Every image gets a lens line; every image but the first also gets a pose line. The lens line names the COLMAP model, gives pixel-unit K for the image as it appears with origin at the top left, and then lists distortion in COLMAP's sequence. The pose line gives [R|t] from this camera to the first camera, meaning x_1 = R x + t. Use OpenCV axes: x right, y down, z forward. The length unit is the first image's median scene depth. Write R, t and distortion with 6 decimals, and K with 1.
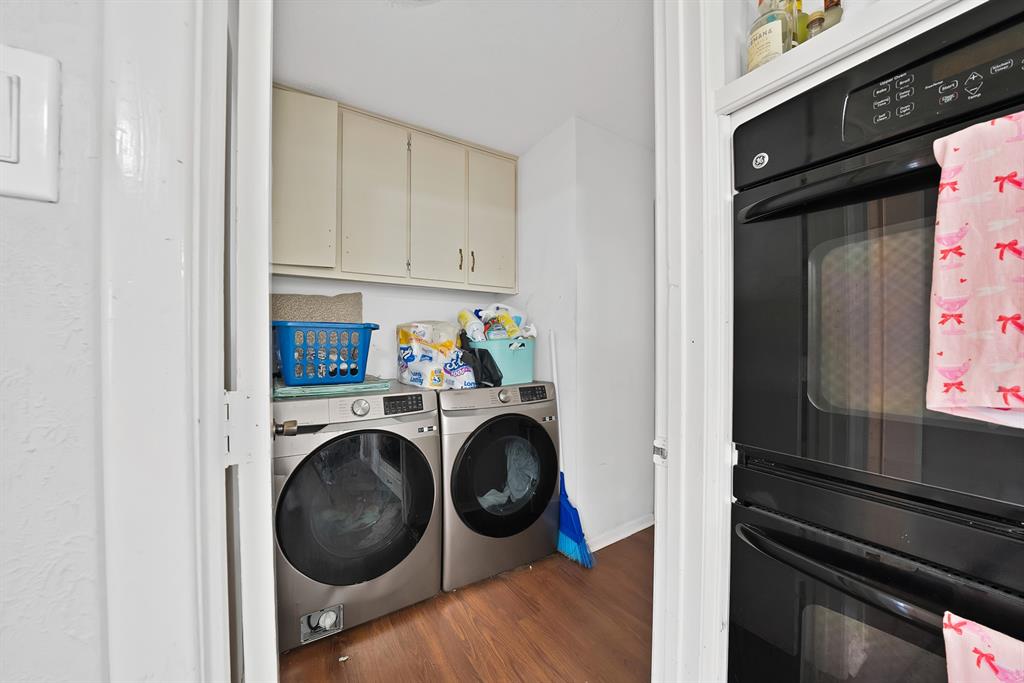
lens RADIAL K [[374.2, 0, 524.1], [0, 374.2, 344.1], [0, 0, 1]] dist [-0.022273, 0.000111]
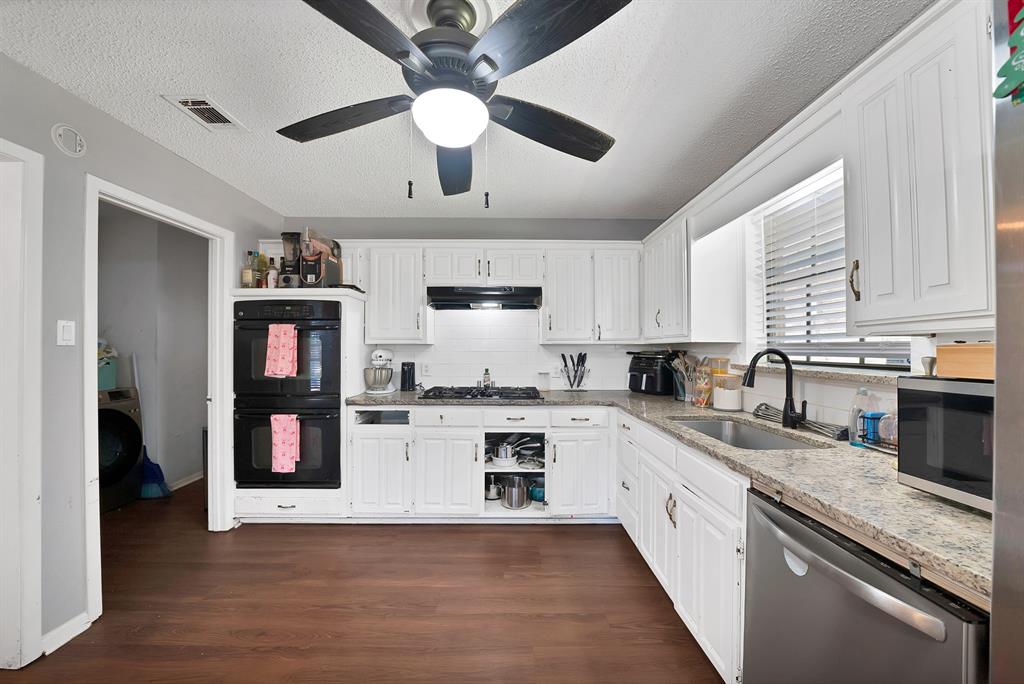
lens RADIAL K [[372.5, 0, 514.8], [0, 372.5, 345.6], [0, 0, 1]] dist [-0.021439, 0.000321]
pose [[0.555211, 0.003675, 0.831701, -0.833354], [0.007954, 0.999921, -0.009728, -0.112955], [-0.831671, 0.012016, 0.555138, -3.081528]]
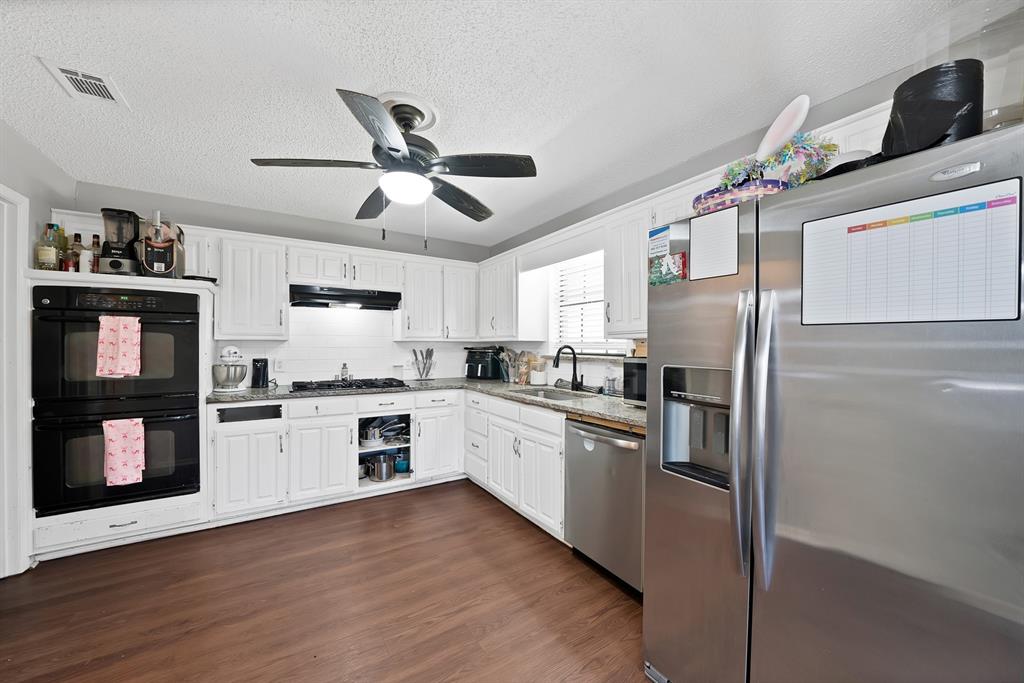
lens RADIAL K [[374.2, 0, 524.1], [0, 374.2, 344.1], [0, 0, 1]] dist [-0.022273, 0.000111]
pose [[0.012559, -0.000082, 0.999921, -2.073611], [0.006099, 0.999981, 0.000006, -0.117552], [-0.999903, 0.006099, 0.012560, -2.717322]]
